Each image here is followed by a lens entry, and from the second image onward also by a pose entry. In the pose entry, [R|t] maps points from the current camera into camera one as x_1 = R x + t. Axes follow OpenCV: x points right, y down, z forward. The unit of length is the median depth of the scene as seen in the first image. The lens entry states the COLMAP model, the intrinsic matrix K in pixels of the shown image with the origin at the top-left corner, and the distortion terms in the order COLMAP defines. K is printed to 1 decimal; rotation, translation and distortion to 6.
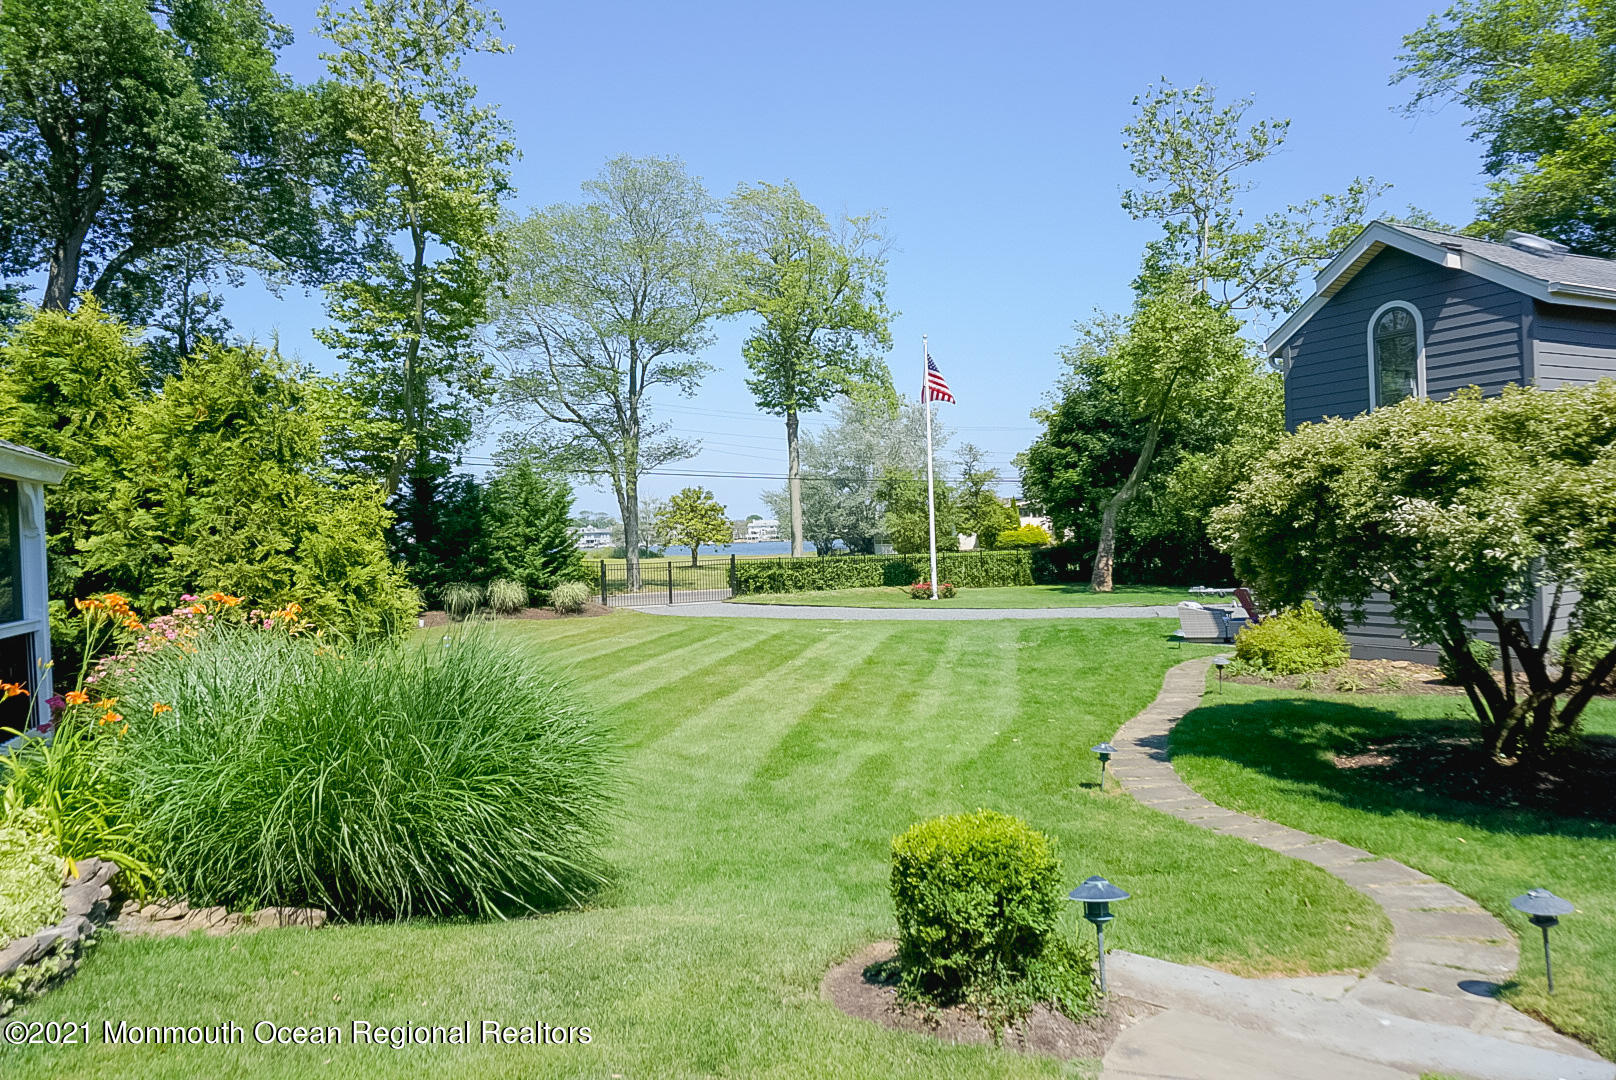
lens RADIAL K [[1114.1, 0, 807.4], [0, 1114.1, 577.0], [0, 0, 1]] dist [0.005224, 0.003747]
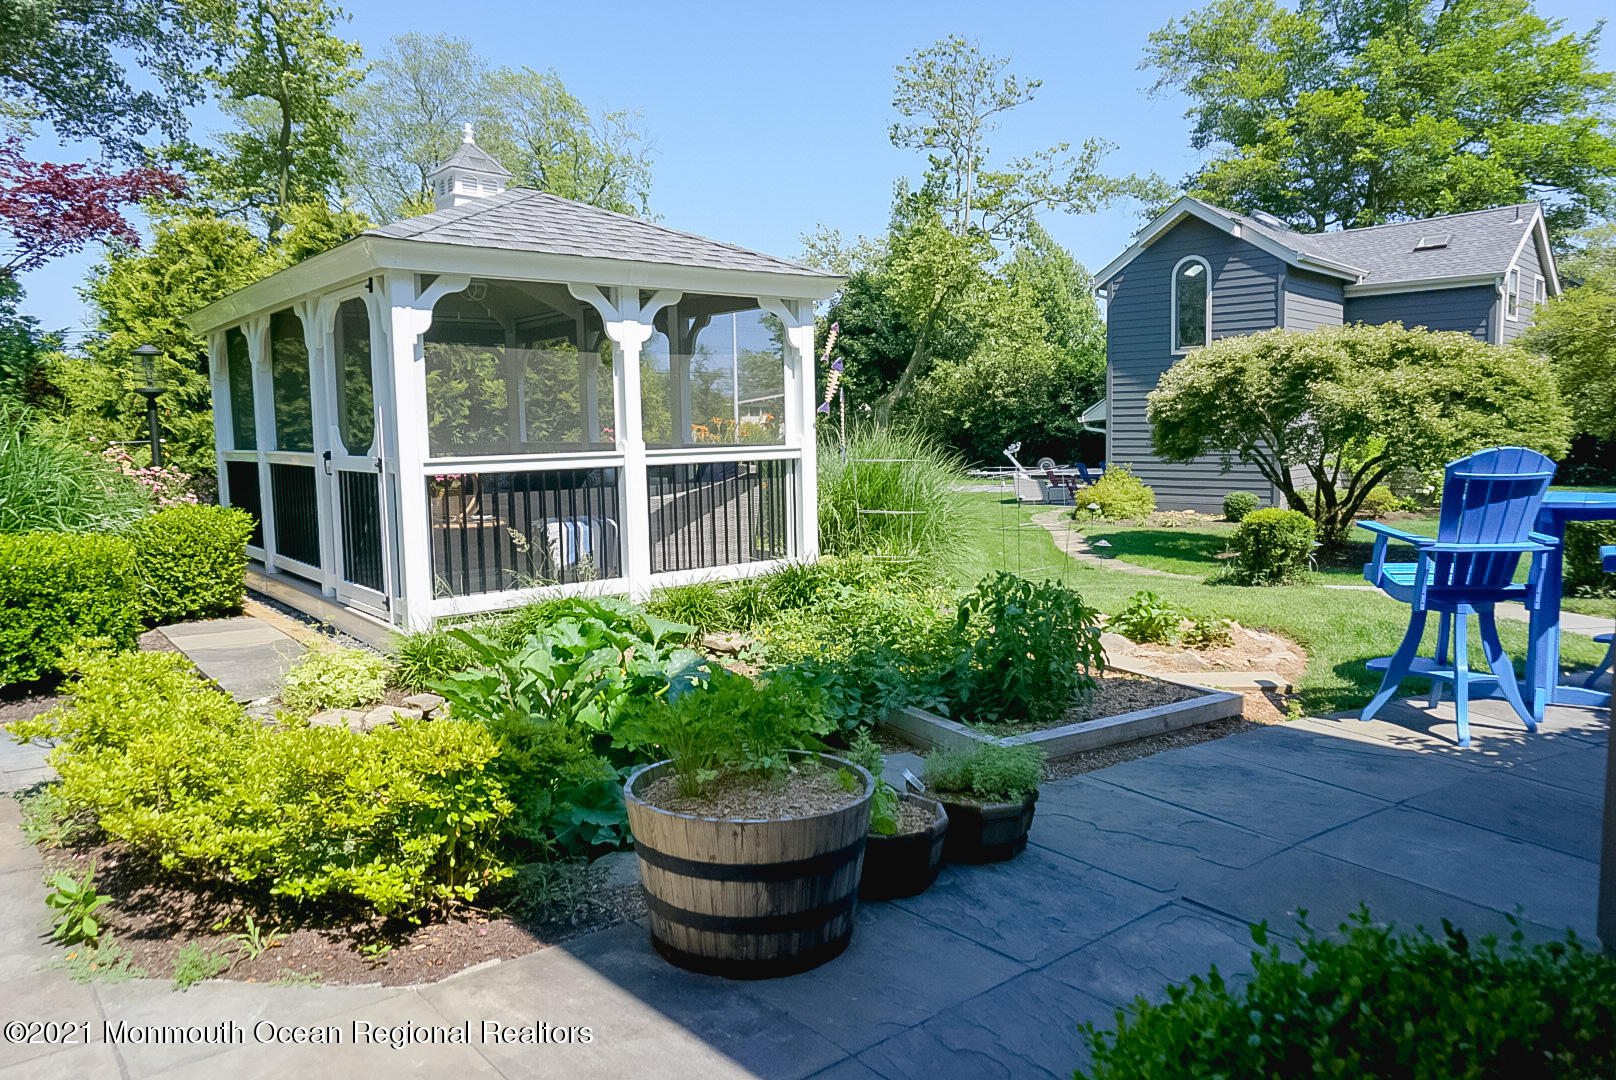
lens RADIAL K [[1099.5, 0, 808.0], [0, 1099.5, 540.0], [0, 0, 1]] dist [-0.001851, -0.000953]
pose [[0.963857, 0.002940, 0.266405, -0.170660], [-0.018759, 0.998206, 0.056854, 0.022319], [-0.265760, -0.059796, 0.962183, -0.123240]]
